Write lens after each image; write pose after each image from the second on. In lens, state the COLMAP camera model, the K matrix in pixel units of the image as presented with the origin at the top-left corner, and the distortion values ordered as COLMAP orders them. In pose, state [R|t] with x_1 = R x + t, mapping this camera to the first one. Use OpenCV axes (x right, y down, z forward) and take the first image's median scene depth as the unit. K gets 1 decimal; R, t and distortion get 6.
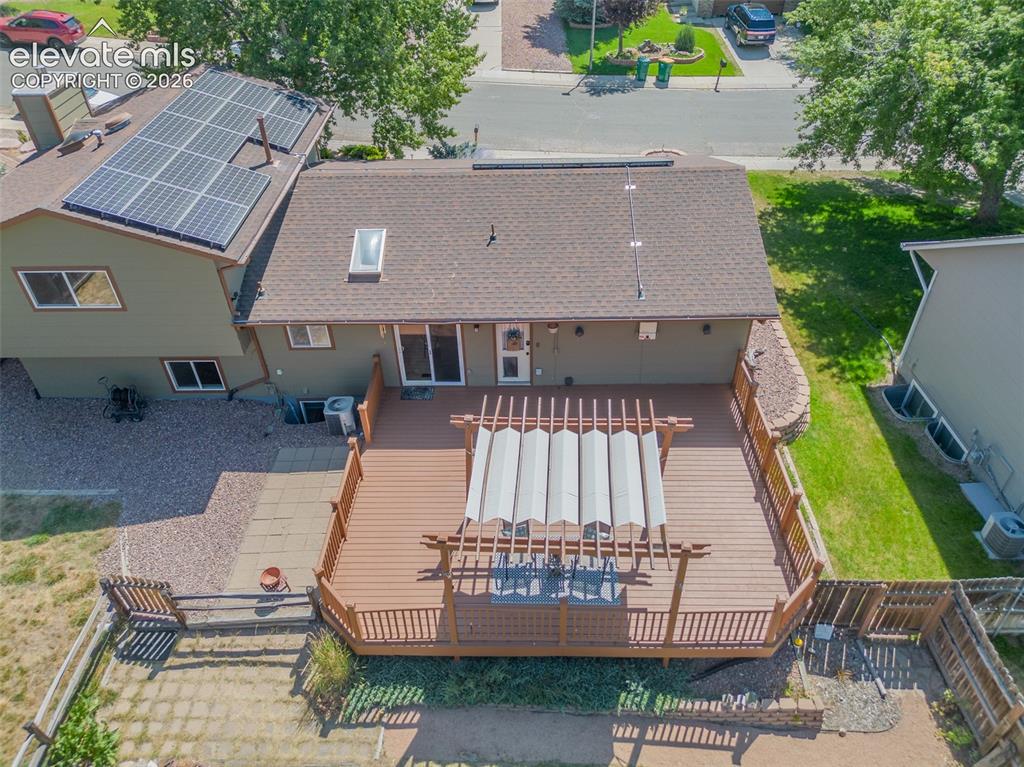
lens RADIAL K [[720.4, 0, 512.0], [0, 720.4, 383.5], [0, 0, 1]] dist [0.083296, -0.084907]
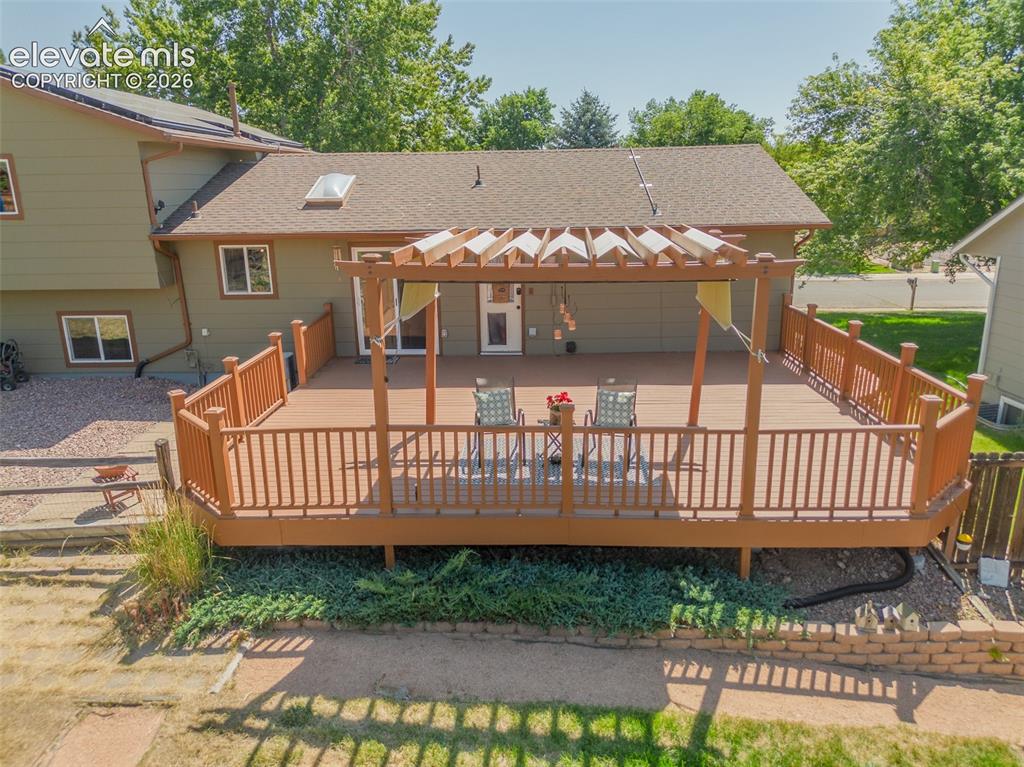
lens RADIAL K [[720.4, 0, 512.0], [0, 720.4, 383.5], [0, 0, 1]] dist [0.083296, -0.084907]
pose [[0.999953, 0.008964, -0.003653, 0.025036], [-0.009677, 0.915319, -0.402613, 0.495558], [-0.000265, 0.402630, 0.915363, 0.414732]]
